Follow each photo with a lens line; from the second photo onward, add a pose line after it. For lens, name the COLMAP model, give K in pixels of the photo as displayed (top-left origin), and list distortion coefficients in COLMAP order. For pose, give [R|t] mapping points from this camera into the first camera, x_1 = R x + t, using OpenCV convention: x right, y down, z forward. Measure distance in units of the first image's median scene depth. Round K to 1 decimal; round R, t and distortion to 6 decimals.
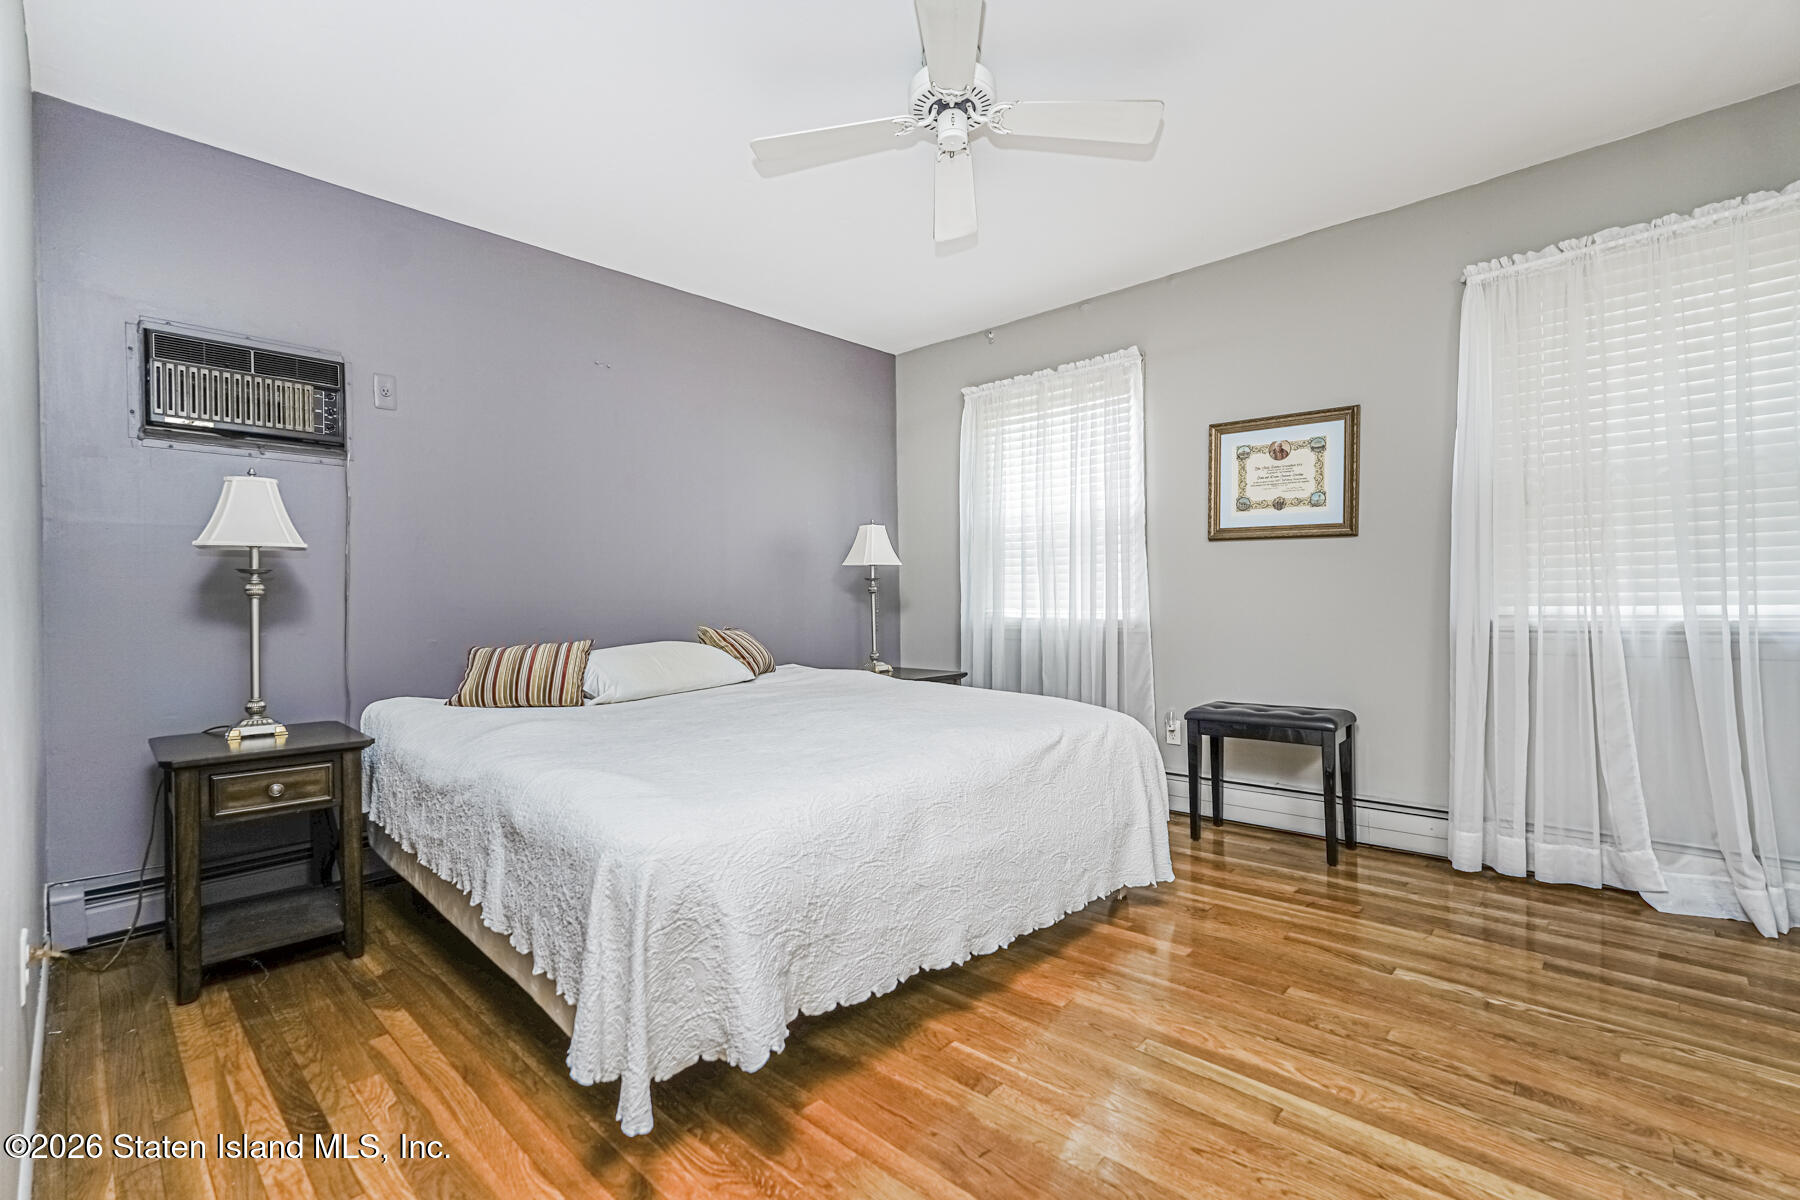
lens RADIAL K [[805.4, 0, 893.3], [0, 805.4, 596.3], [0, 0, 1]] dist [0.035438, -0.000034]
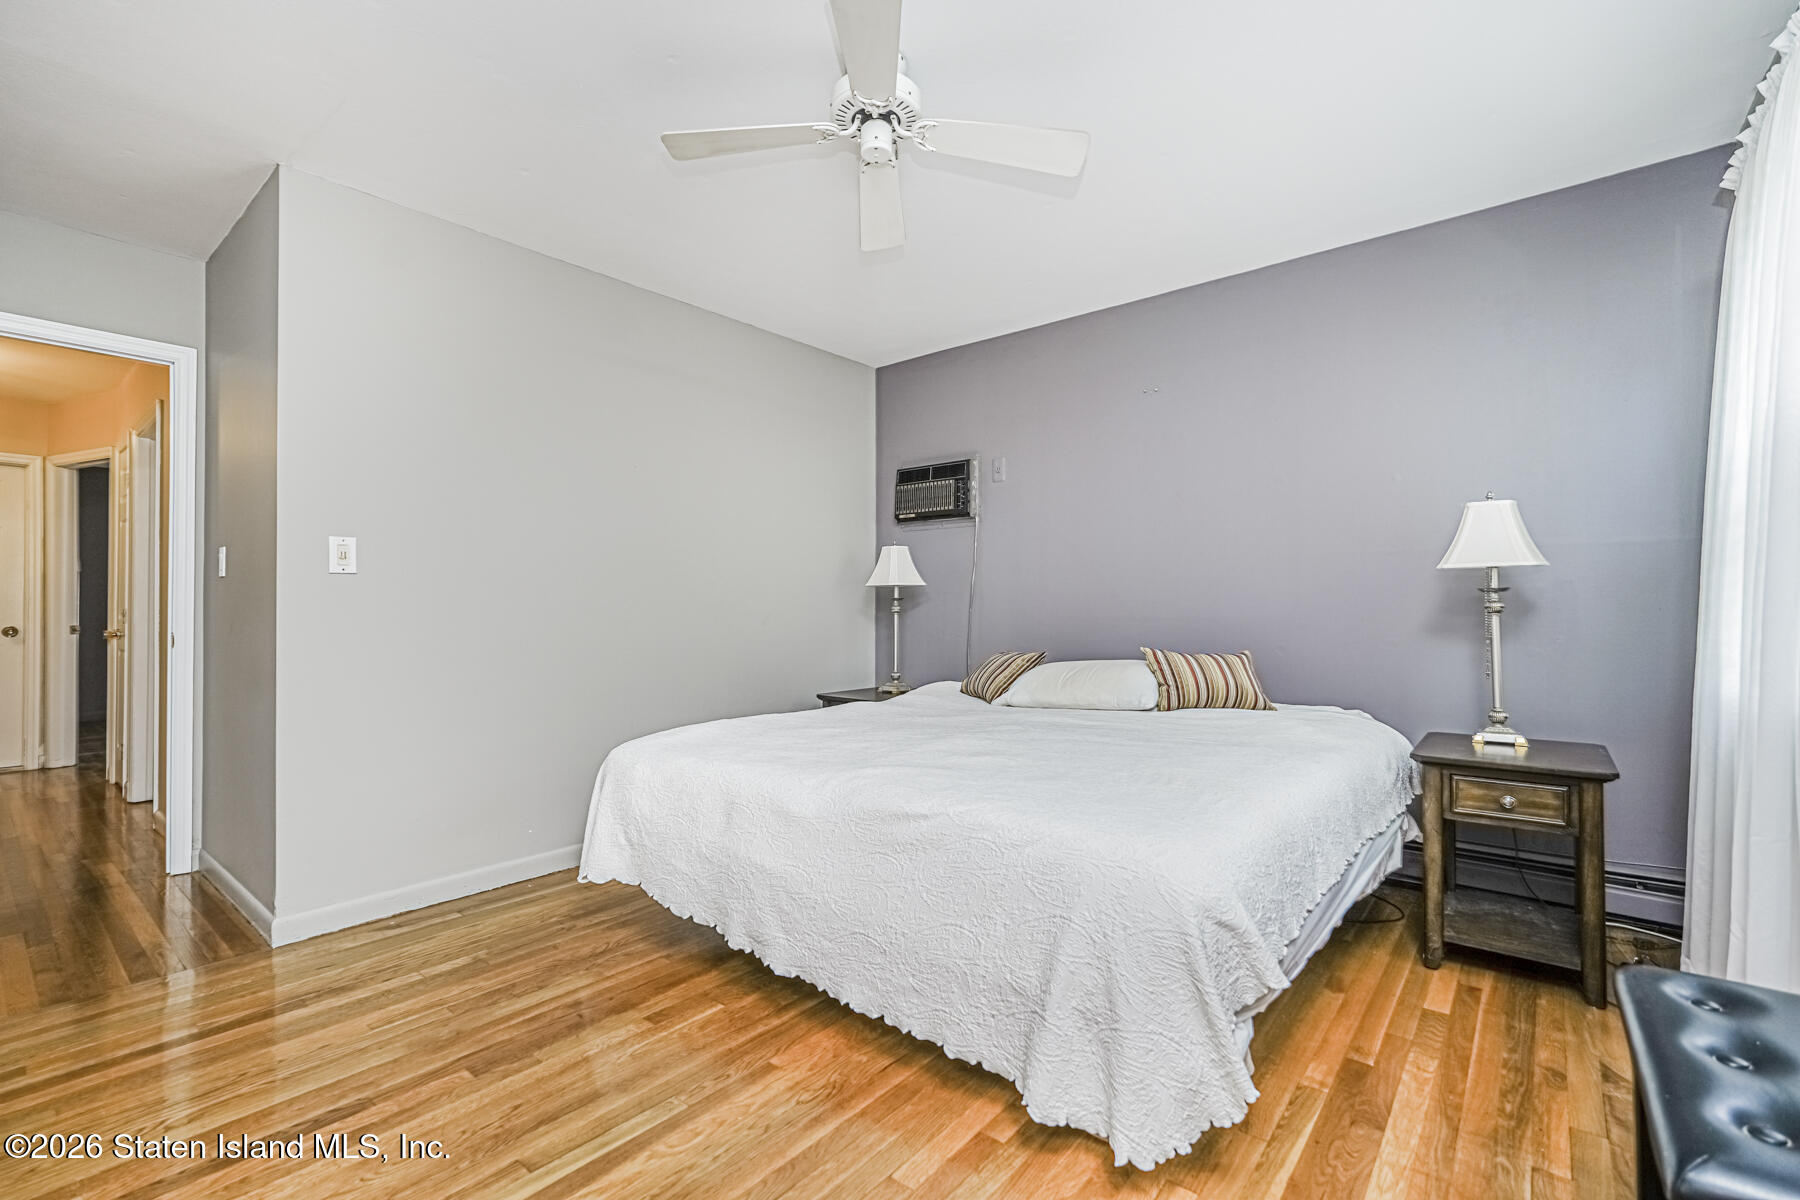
lens RADIAL K [[793.3, 0, 902.5], [0, 793.3, 604.6], [0, 0, 1]] dist [-0.016257, 0.009160]
pose [[0.100606, -0.005254, -0.994912, 0.846295], [-0.004997, 0.999971, -0.005786, -0.007004], [0.994914, 0.005553, 0.100577, 0.797166]]
